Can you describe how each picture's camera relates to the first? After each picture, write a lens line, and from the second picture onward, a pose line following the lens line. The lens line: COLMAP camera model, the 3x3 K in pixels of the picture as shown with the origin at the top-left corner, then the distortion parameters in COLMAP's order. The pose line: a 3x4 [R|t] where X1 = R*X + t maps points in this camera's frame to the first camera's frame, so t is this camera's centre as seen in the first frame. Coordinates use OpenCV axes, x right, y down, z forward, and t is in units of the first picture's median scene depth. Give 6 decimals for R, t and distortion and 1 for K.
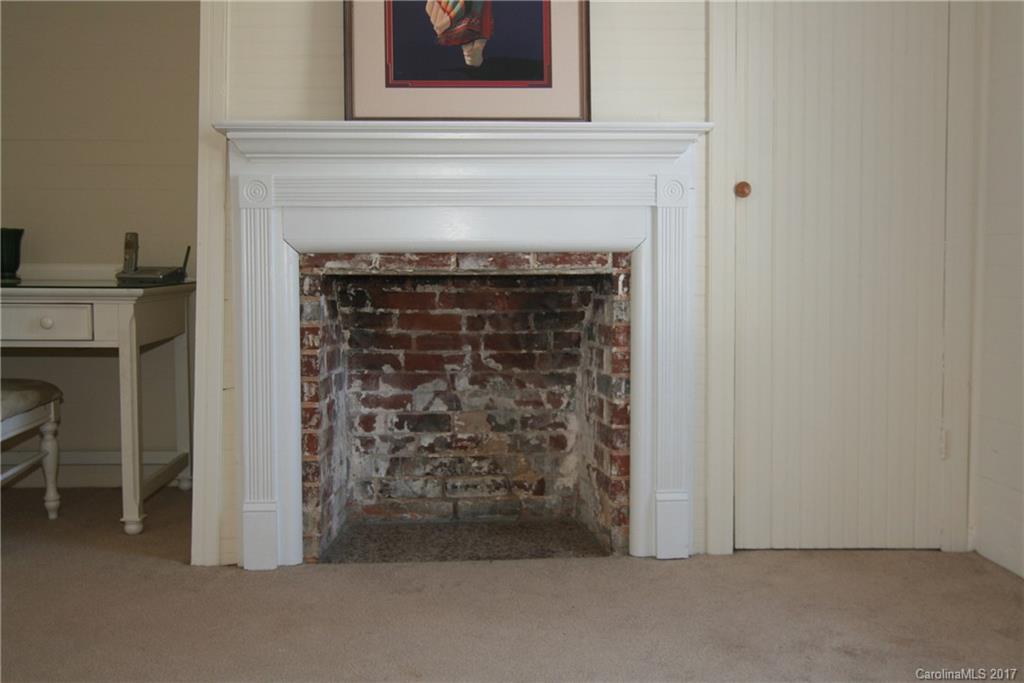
lens RADIAL K [[1020.9, 0, 515.1], [0, 1020.9, 344.2], [0, 0, 1]] dist [-0.002228, 0.000000]
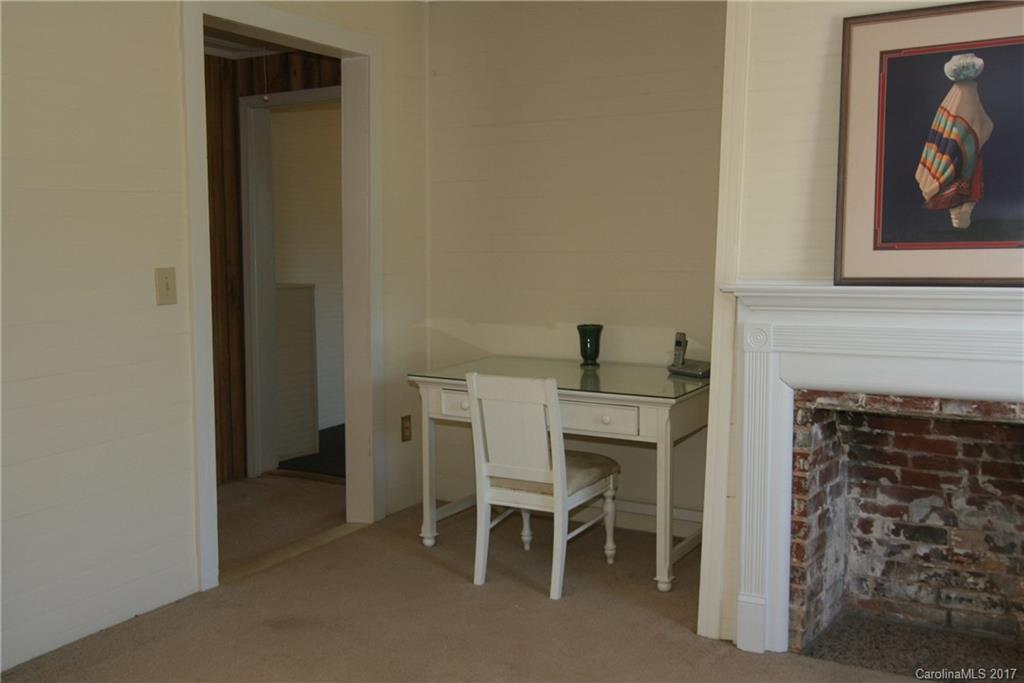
lens RADIAL K [[1020.9, 0, 512.0], [0, 1020.9, 338.7], [0, 0, 1]] dist [-0.002228, 0.000000]
pose [[0.824823, 0.049976, -0.563177, 0.170915], [-0.028033, 0.998475, 0.047548, -0.188742], [0.564695, -0.023431, 0.824967, -0.132801]]
